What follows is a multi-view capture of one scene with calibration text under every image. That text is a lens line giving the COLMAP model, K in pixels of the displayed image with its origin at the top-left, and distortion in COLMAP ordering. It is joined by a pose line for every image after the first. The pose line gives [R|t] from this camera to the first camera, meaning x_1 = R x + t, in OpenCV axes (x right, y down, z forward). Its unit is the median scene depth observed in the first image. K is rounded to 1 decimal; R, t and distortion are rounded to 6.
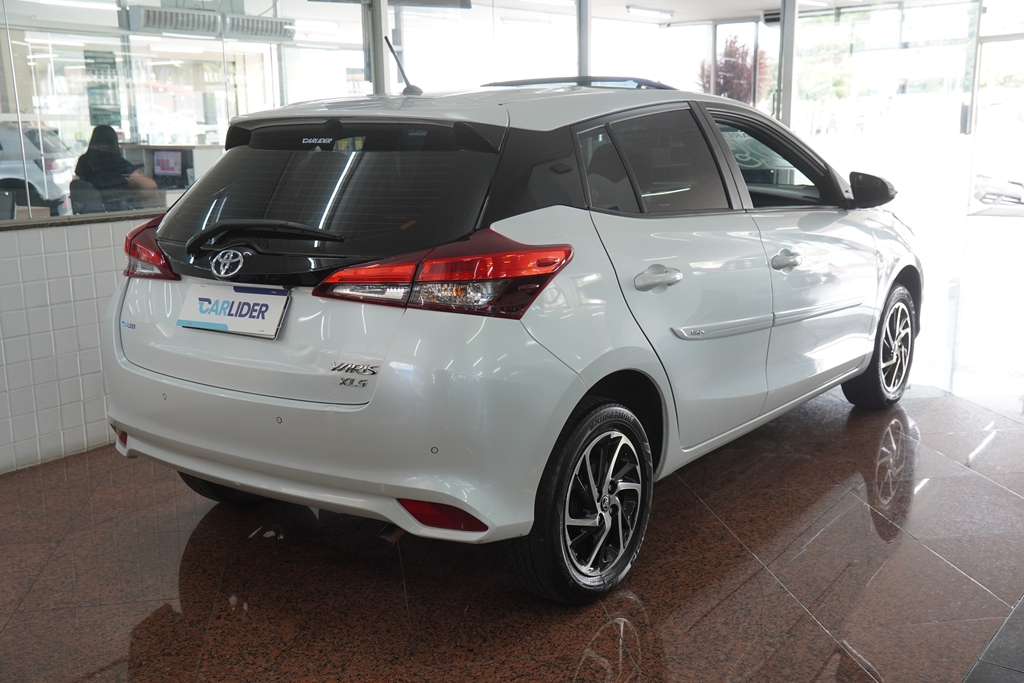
lens RADIAL K [[1114.9, 0, 512.0], [0, 1114.9, 341.5], [0, 0, 1]] dist [0.009959, 0.012996]
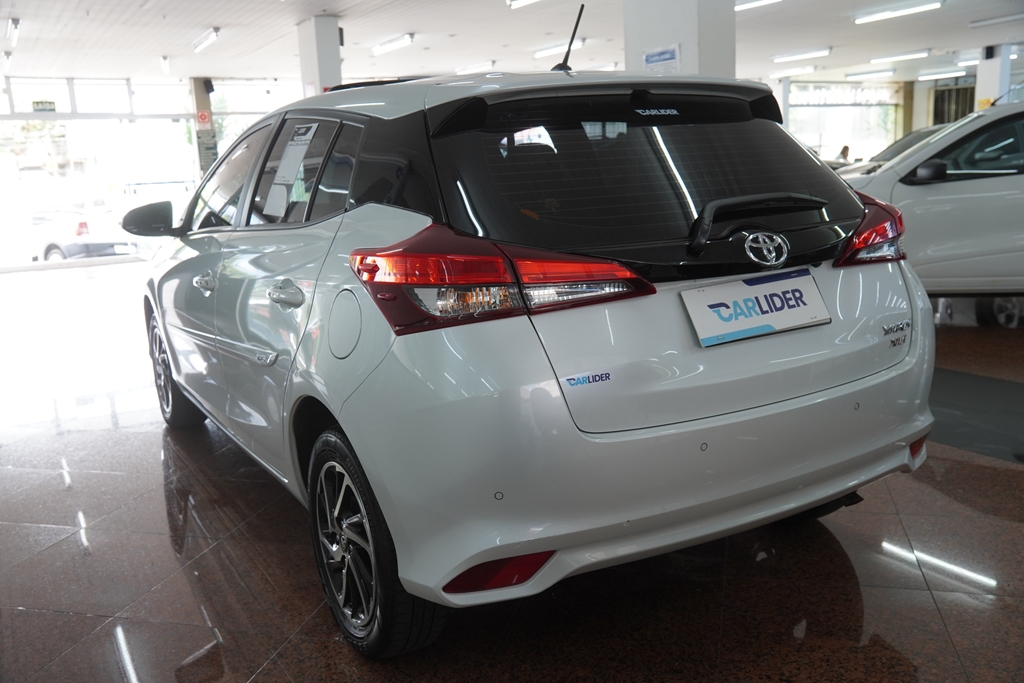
lens RADIAL K [[913.3, 0, 512.0], [0, 913.3, 341.5], [0, 0, 1]] dist [0.002553, 0.004574]
pose [[0.392918, -0.166536, 0.904368, -0.926770], [0.232010, 0.969601, 0.077748, -0.097404], [-0.889824, 0.179274, 0.419612, 0.880783]]
